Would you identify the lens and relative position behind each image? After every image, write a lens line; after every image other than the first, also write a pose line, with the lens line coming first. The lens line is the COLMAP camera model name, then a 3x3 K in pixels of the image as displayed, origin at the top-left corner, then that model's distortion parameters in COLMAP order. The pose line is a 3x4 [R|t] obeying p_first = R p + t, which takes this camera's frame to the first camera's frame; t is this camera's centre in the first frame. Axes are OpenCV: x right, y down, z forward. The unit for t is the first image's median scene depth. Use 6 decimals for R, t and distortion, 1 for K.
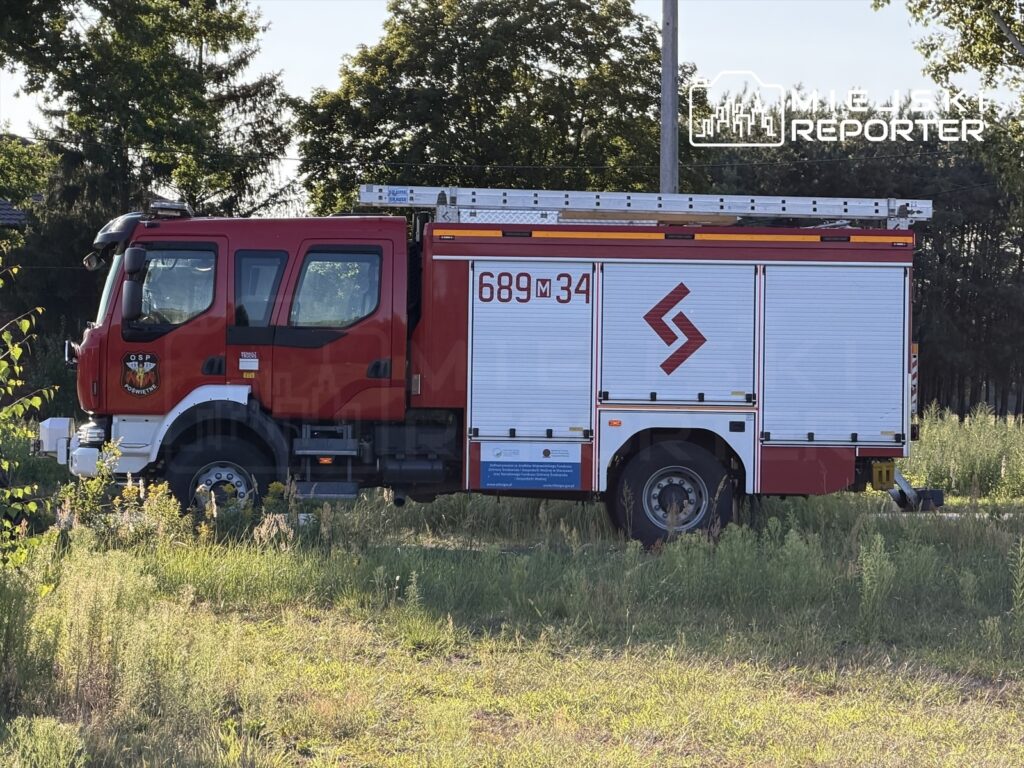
lens RADIAL K [[4460.2, 0, 512.1], [0, 4460.2, 383.8], [0, 0, 1]] dist [-0.092880, 0.000000]
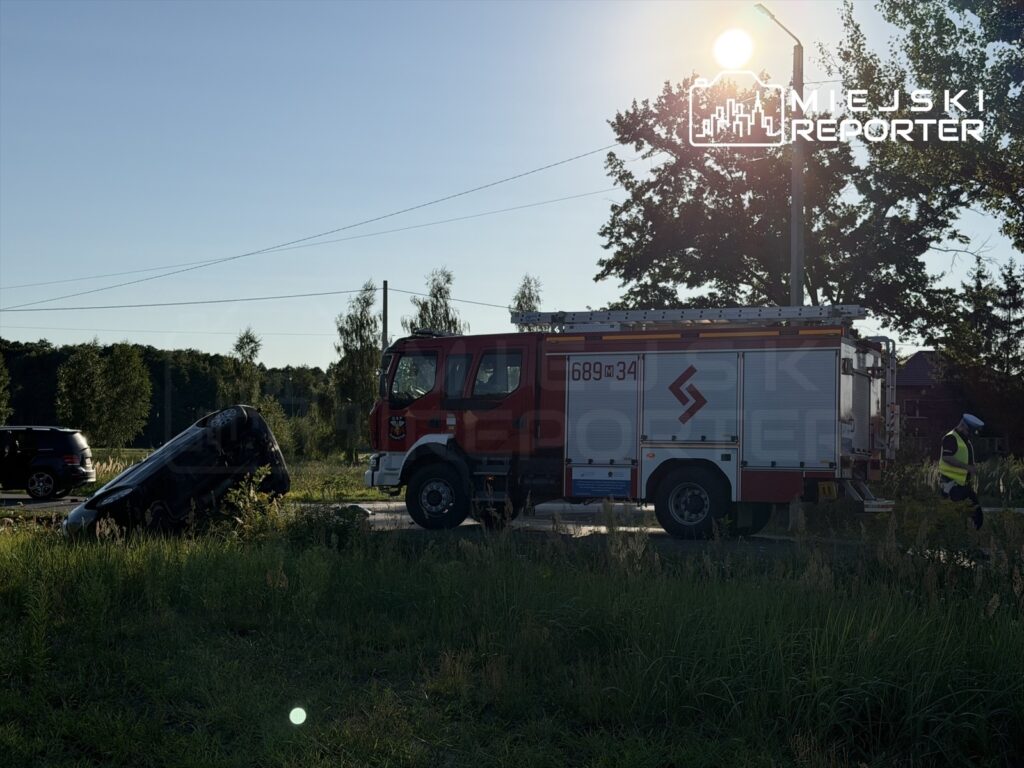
lens RADIAL K [[1430.1, 0, 508.3], [0, 1430.1, 389.5], [0, 0, 1]] dist [0.086400, 0.000000]
pose [[0.887360, -0.024390, -0.460432, 0.211413], [0.005568, 0.999094, -0.042193, 0.006634], [0.461044, 0.034877, 0.886691, 0.527742]]
